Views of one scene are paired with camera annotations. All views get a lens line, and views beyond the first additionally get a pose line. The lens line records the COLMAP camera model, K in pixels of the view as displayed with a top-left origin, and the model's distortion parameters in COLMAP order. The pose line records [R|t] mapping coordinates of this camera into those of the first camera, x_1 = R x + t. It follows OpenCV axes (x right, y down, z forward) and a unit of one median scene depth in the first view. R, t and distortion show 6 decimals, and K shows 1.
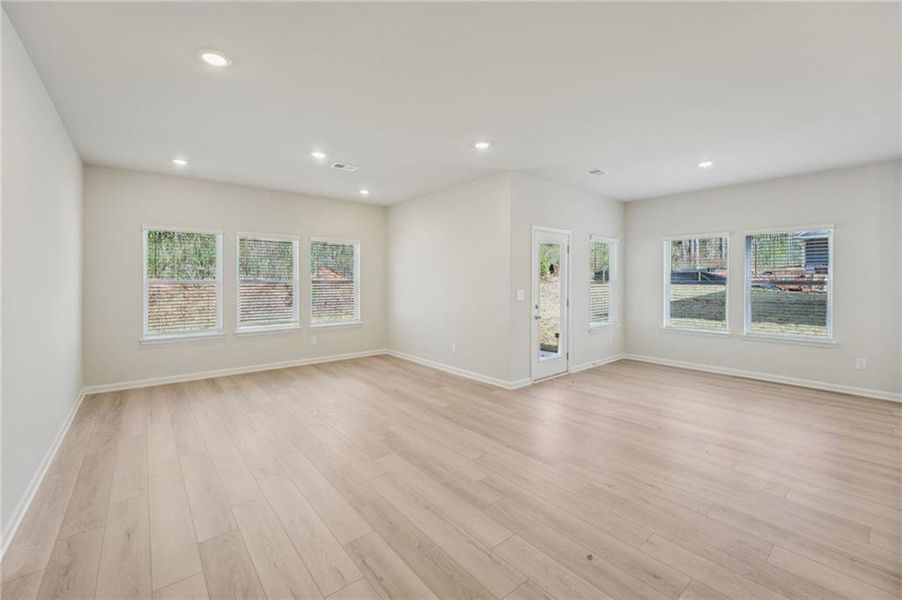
lens RADIAL K [[371.8, 0, 444.5], [0, 371.8, 283.7], [0, 0, 1]] dist [-0.012425, 0.001905]
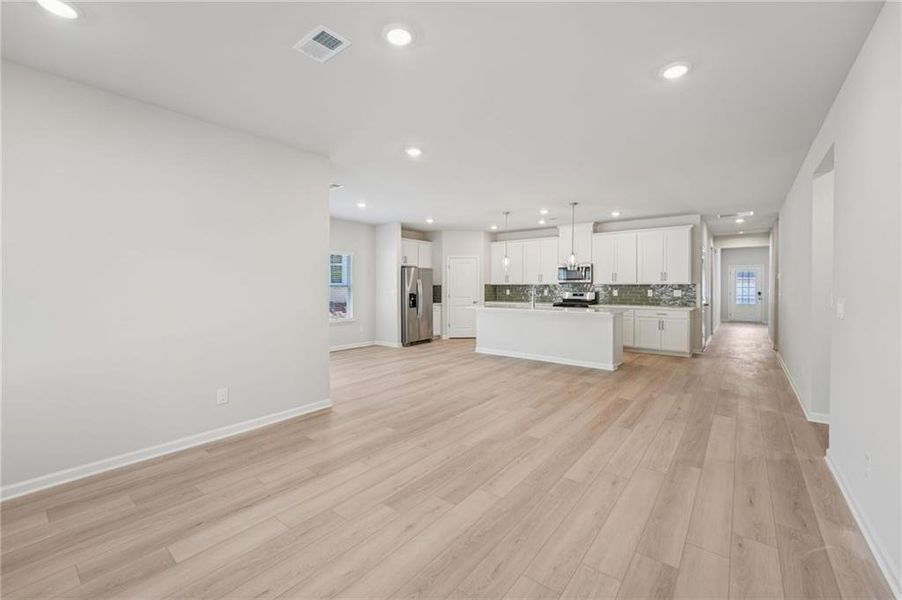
lens RADIAL K [[371.8, 0, 447.3], [0, 371.8, 290.0], [0, 0, 1]] dist [-0.012425, 0.001905]
pose [[-0.207843, -0.009975, 0.978111, -0.683976], [0.006750, 0.999910, 0.011632, -0.002360], [-0.978139, 0.009020, -0.207757, 0.830133]]
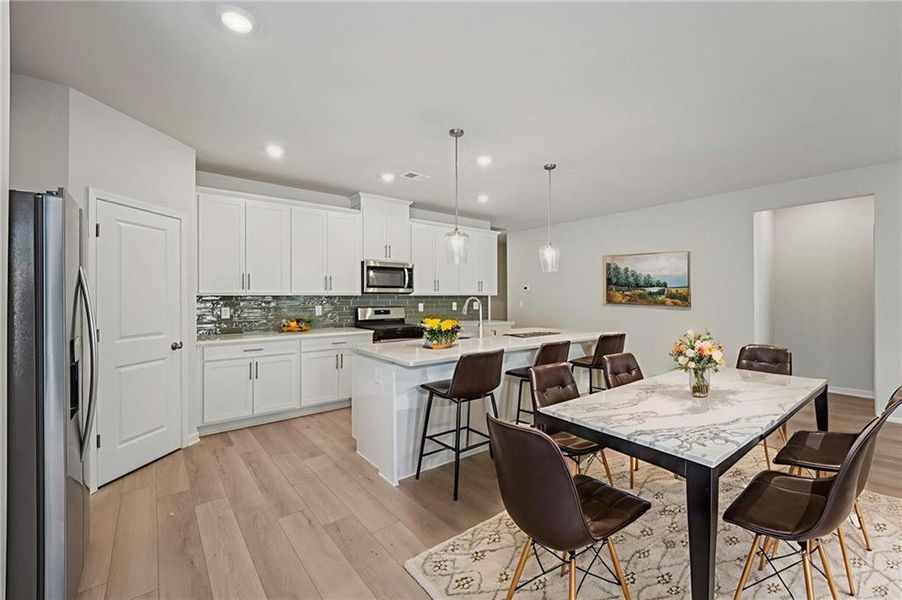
lens RADIAL K [[371.8, 0, 450.3], [0, 371.8, 300.4], [0, 0, 1]] dist [-0.012425, 0.001905]
pose [[-0.999994, 0.002600, -0.002066, 0.642168], [0.002567, 0.999870, 0.015913, -0.005765], [0.002107, 0.015907, -0.999871, 0.940449]]
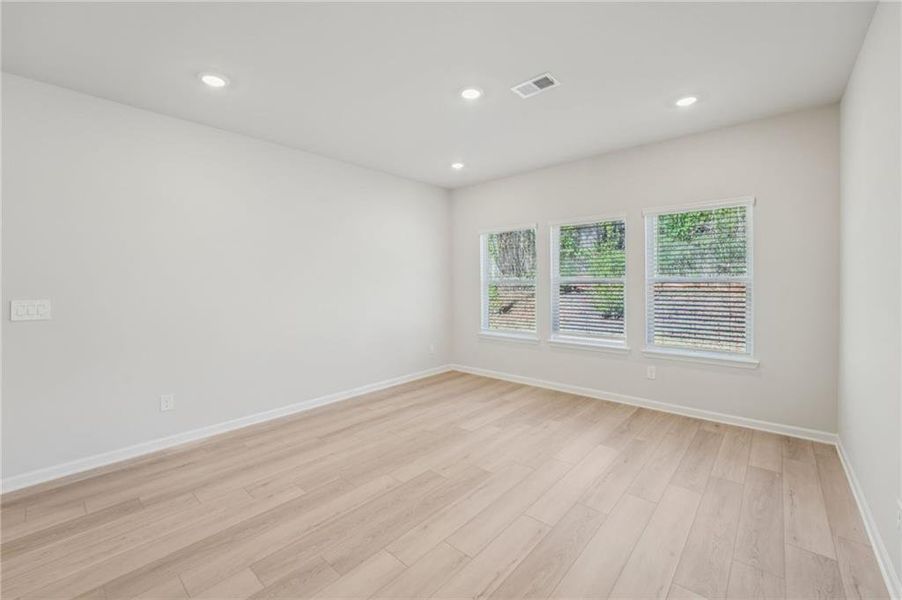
lens RADIAL K [[371.8, 0, 450.3], [0, 371.8, 293.3], [0, 0, 1]] dist [-0.012425, 0.001905]
pose [[0.162284, 0.028736, -0.986326, 0.254995], [0.001473, 0.999568, 0.029364, -0.003330], [0.986743, -0.006219, 0.162172, 0.677041]]
